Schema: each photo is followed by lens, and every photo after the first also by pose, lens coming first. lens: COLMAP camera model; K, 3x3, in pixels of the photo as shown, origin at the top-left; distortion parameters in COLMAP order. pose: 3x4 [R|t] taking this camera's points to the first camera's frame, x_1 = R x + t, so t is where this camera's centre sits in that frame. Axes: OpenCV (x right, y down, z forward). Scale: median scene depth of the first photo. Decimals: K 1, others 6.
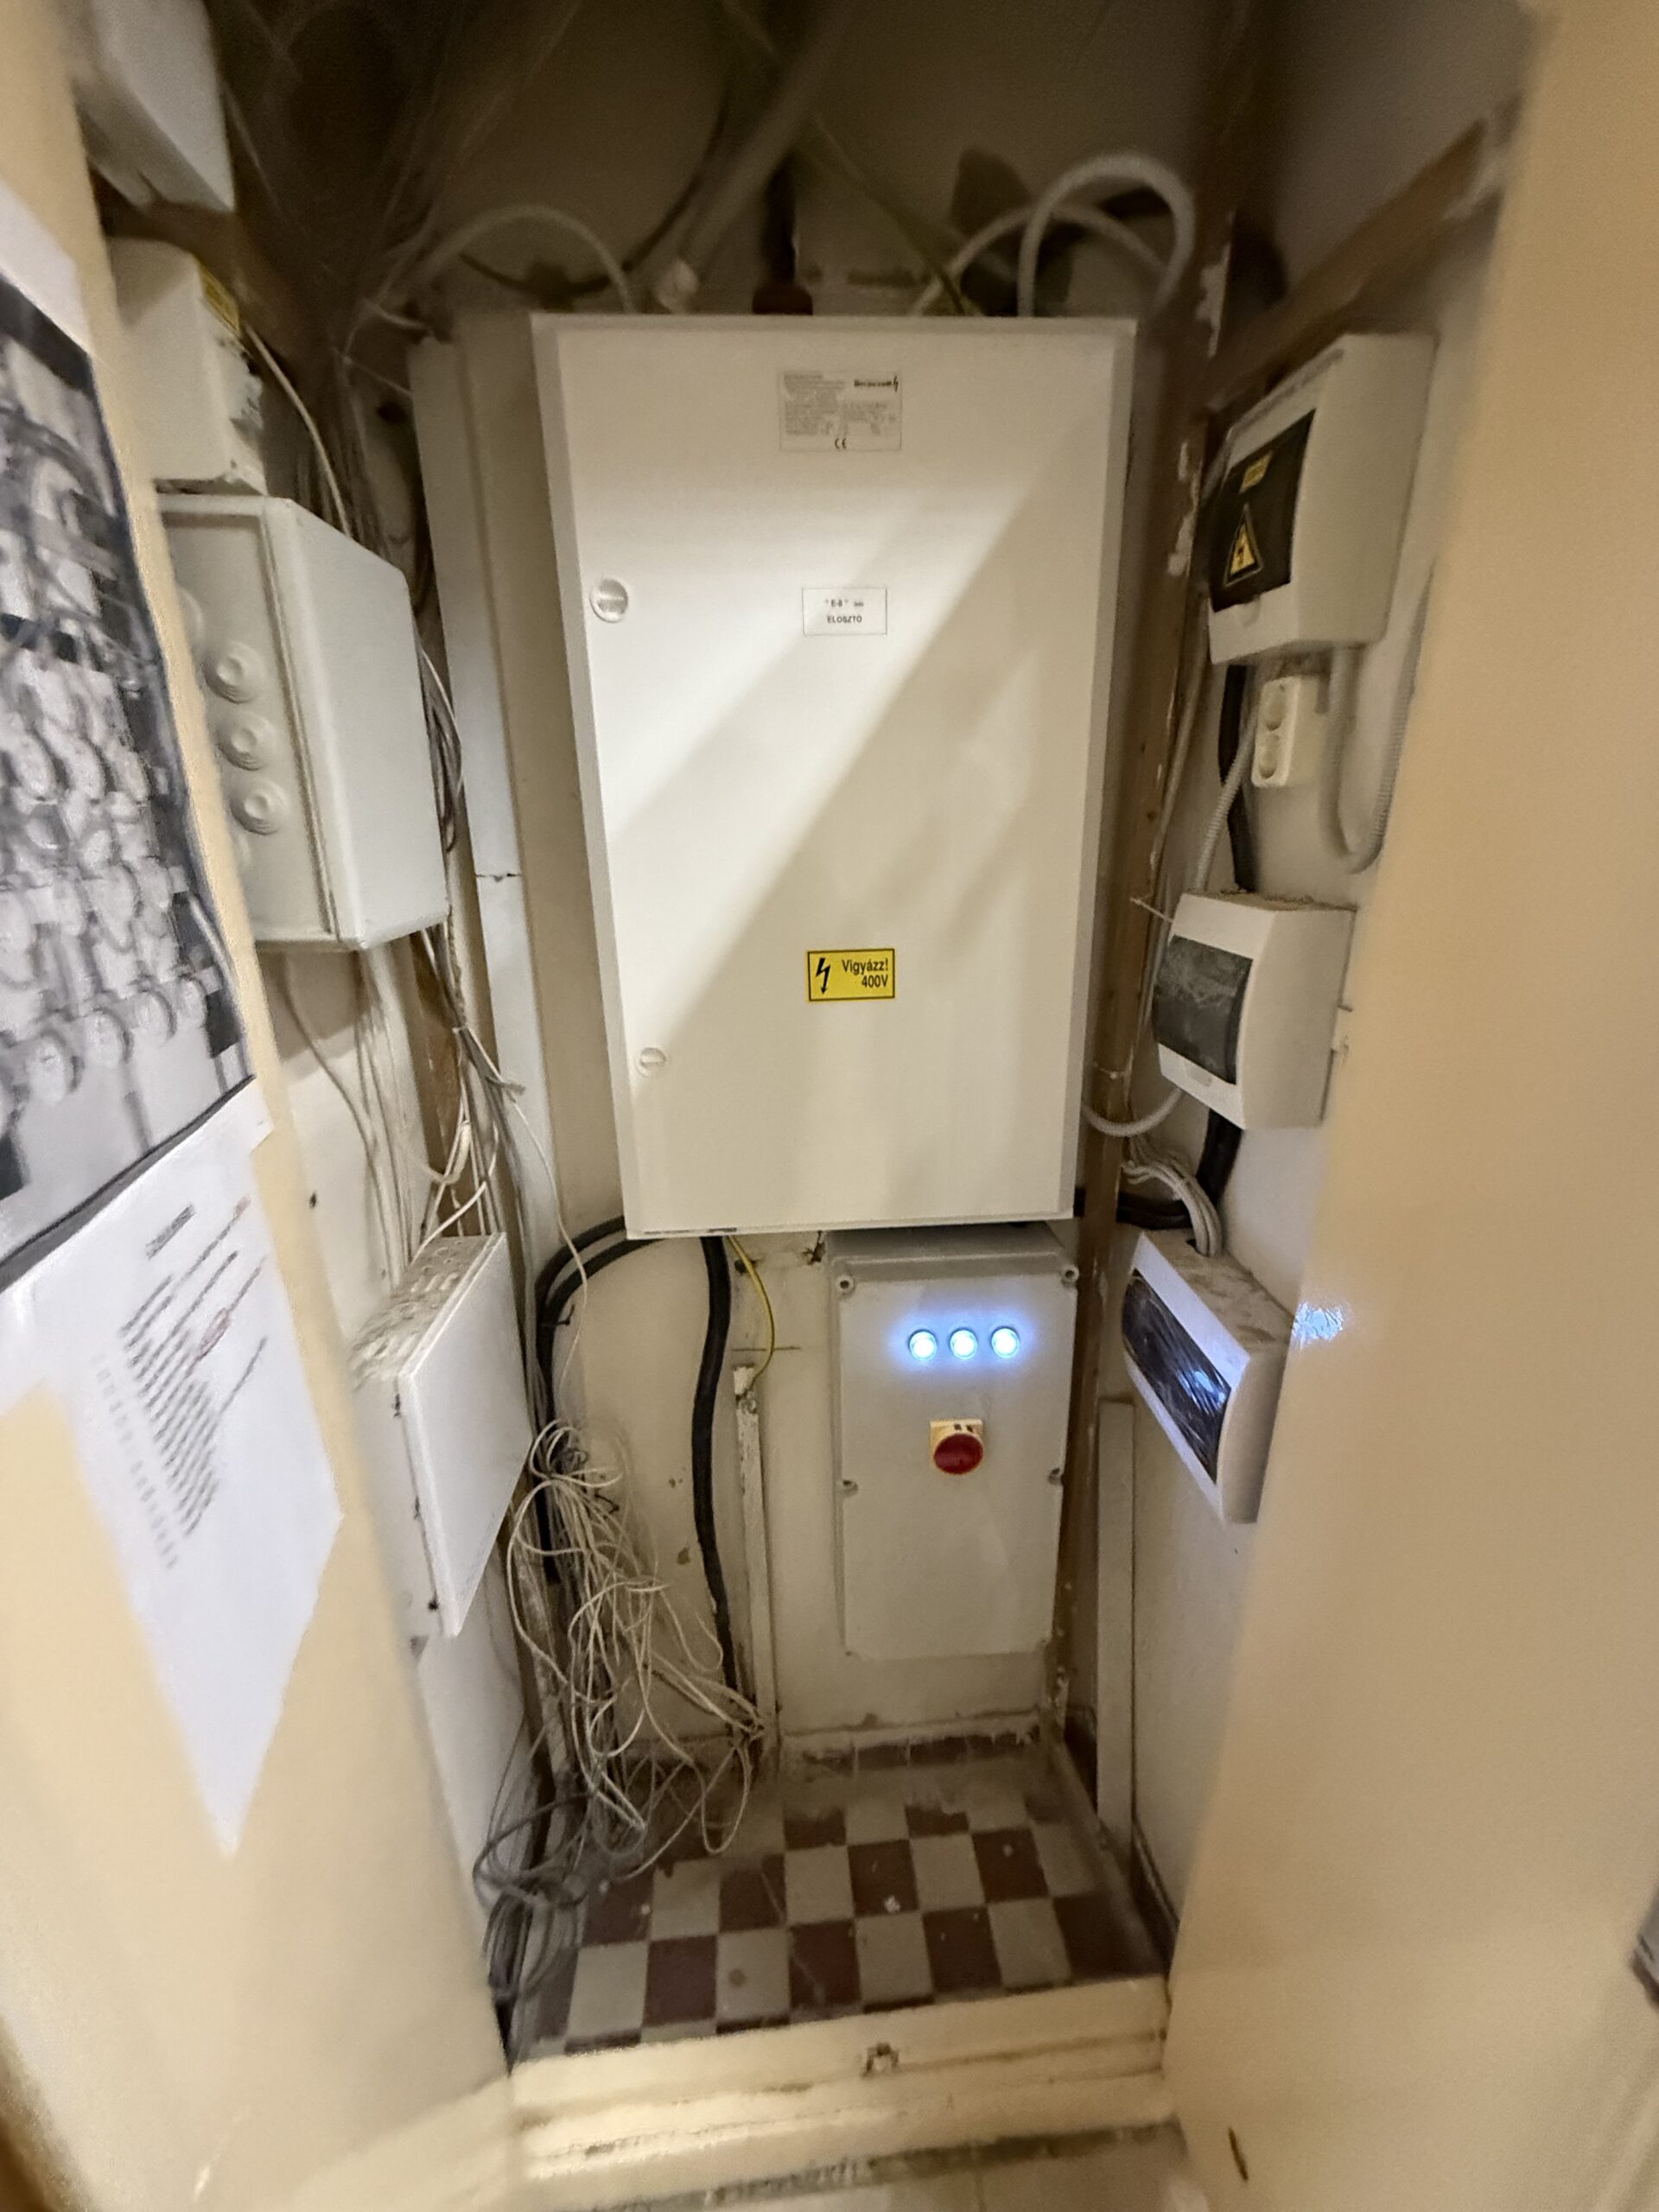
lens RADIAL K [[896.5, 0, 829.5], [0, 896.5, 1106.0], [0, 0, 1]] dist [0.006334, 0.000045]
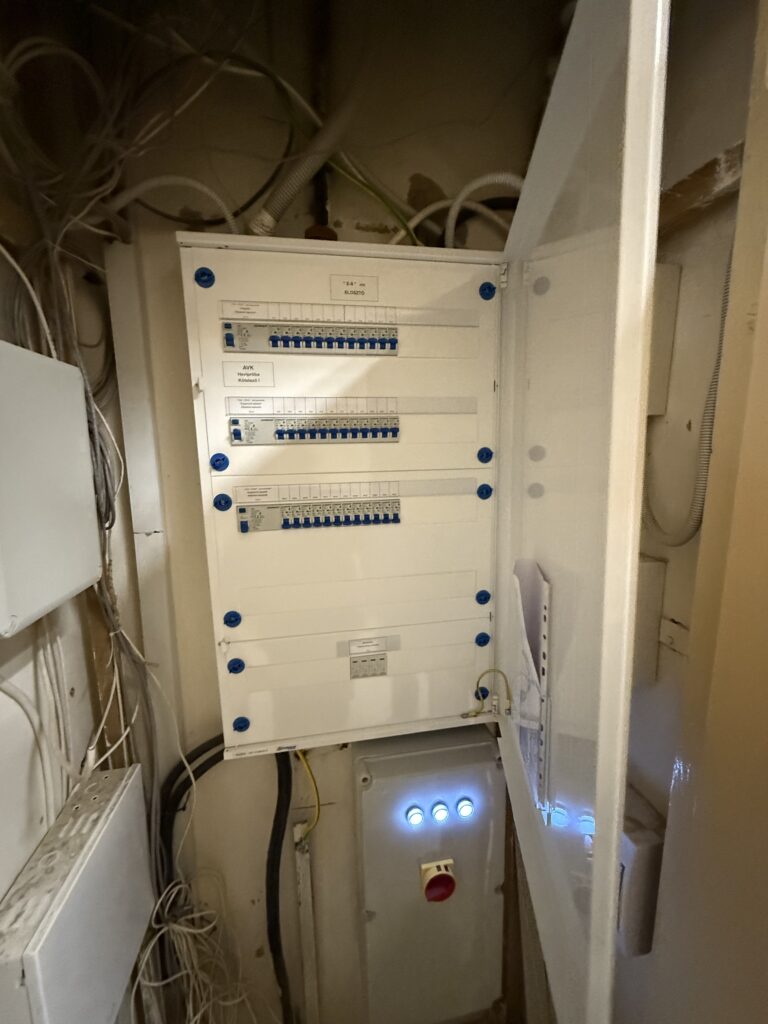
lens RADIAL K [[415.0, 0, 384.0], [0, 415.0, 512.0], [0, 0, 1]] dist [0.006334, 0.000045]
pose [[0.993413, -0.018412, 0.113103, -0.026662], [0.037527, 0.984853, -0.169282, -0.151720], [-0.108273, 0.172411, 0.979056, 0.206554]]
